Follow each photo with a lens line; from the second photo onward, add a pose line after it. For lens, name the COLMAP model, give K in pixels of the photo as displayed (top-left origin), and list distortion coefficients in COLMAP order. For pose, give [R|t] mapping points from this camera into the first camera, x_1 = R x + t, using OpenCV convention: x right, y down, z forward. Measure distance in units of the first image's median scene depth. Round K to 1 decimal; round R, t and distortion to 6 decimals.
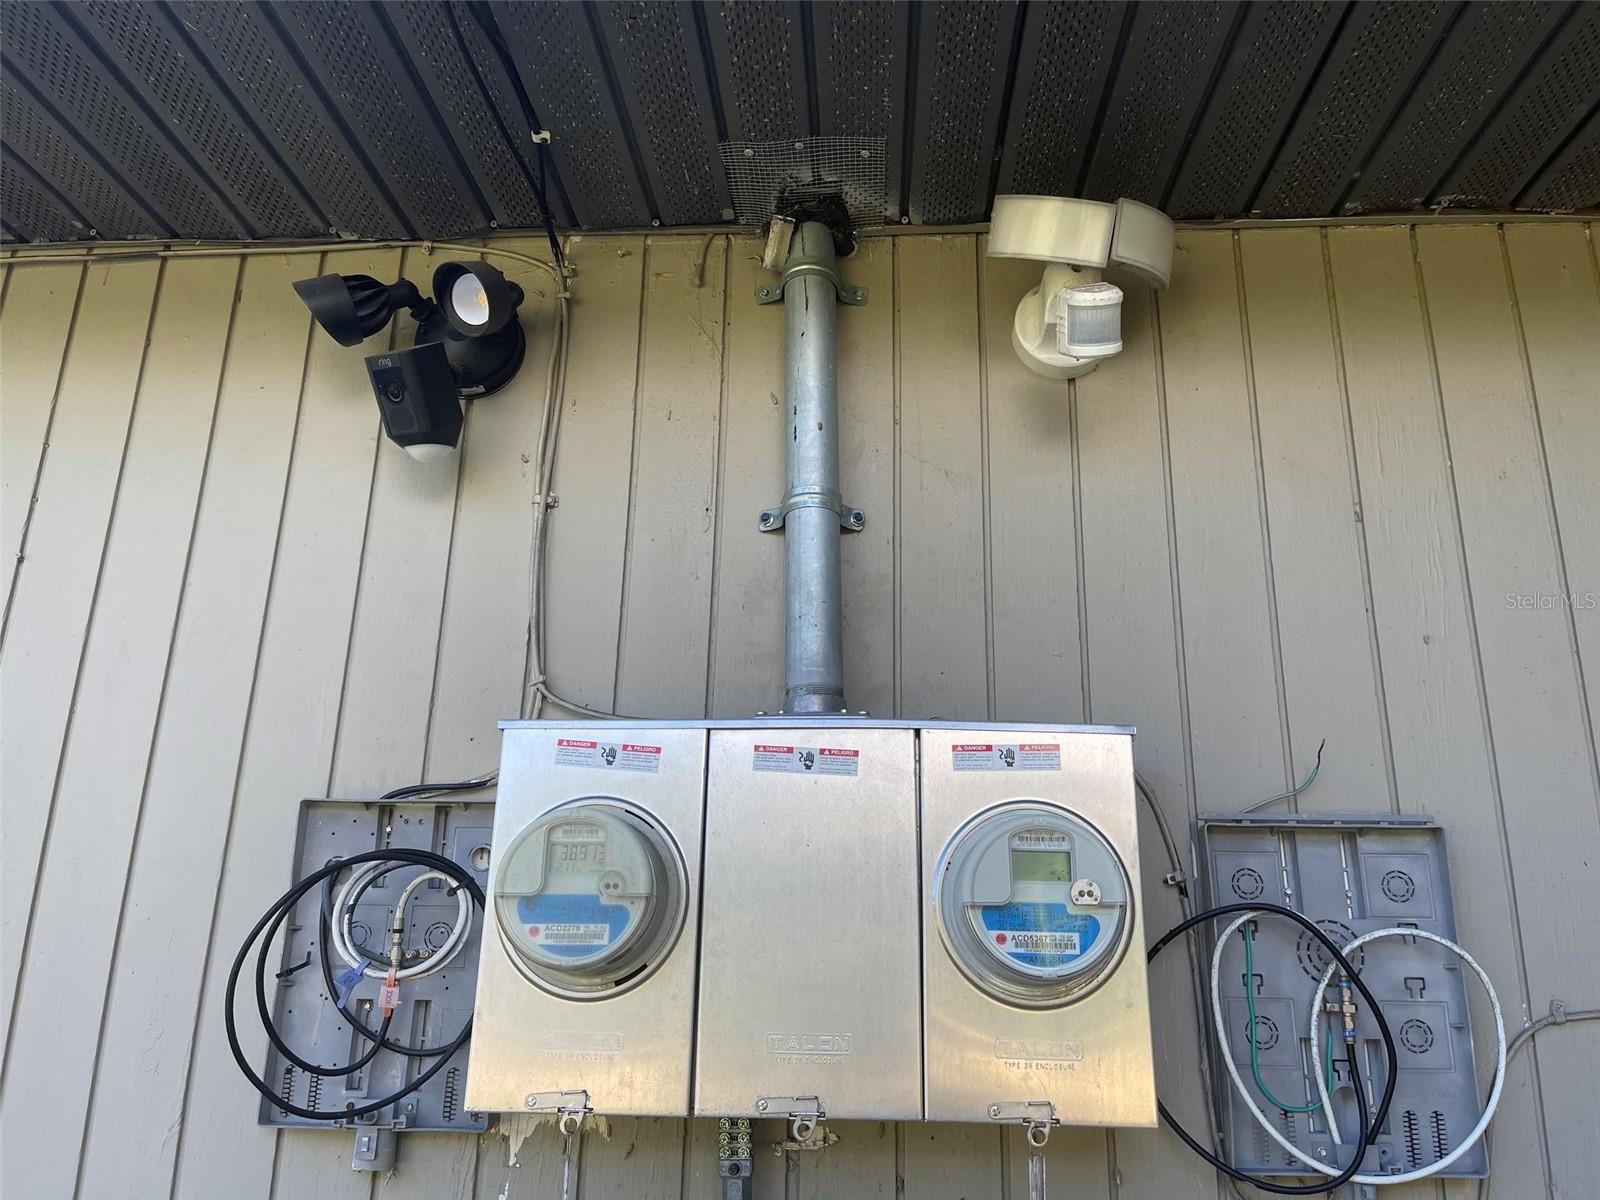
lens RADIAL K [[1180.7, 0, 800.0], [0, 1180.7, 600.0], [0, 0, 1]] dist [0.008346, -0.000888]
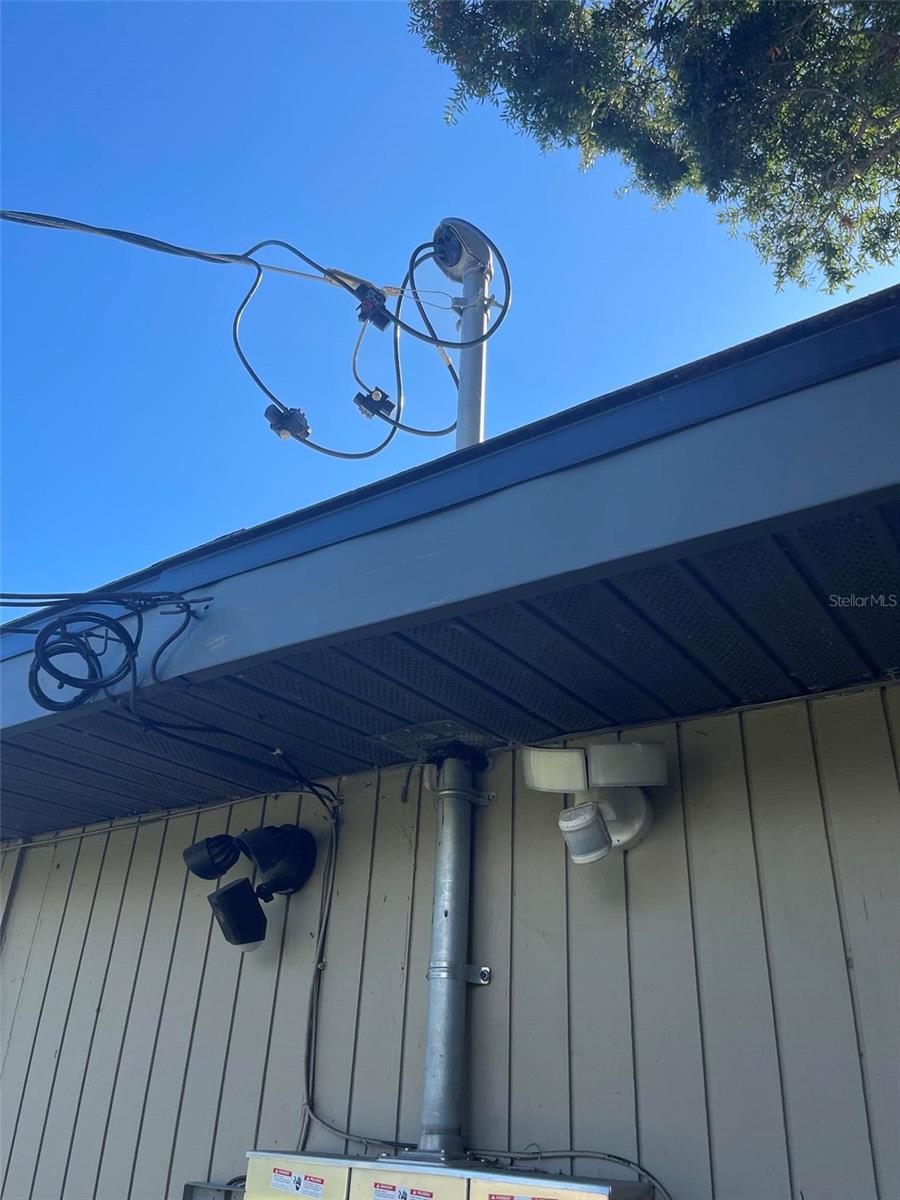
lens RADIAL K [[885.5, 0, 450.0], [0, 885.5, 600.0], [0, 0, 1]] dist [0.008346, -0.000888]
pose [[0.855386, -0.228441, -0.464898, 0.598666], [0.120574, 0.960658, -0.250197, -0.235905], [0.503763, 0.157960, 0.849277, 0.002869]]
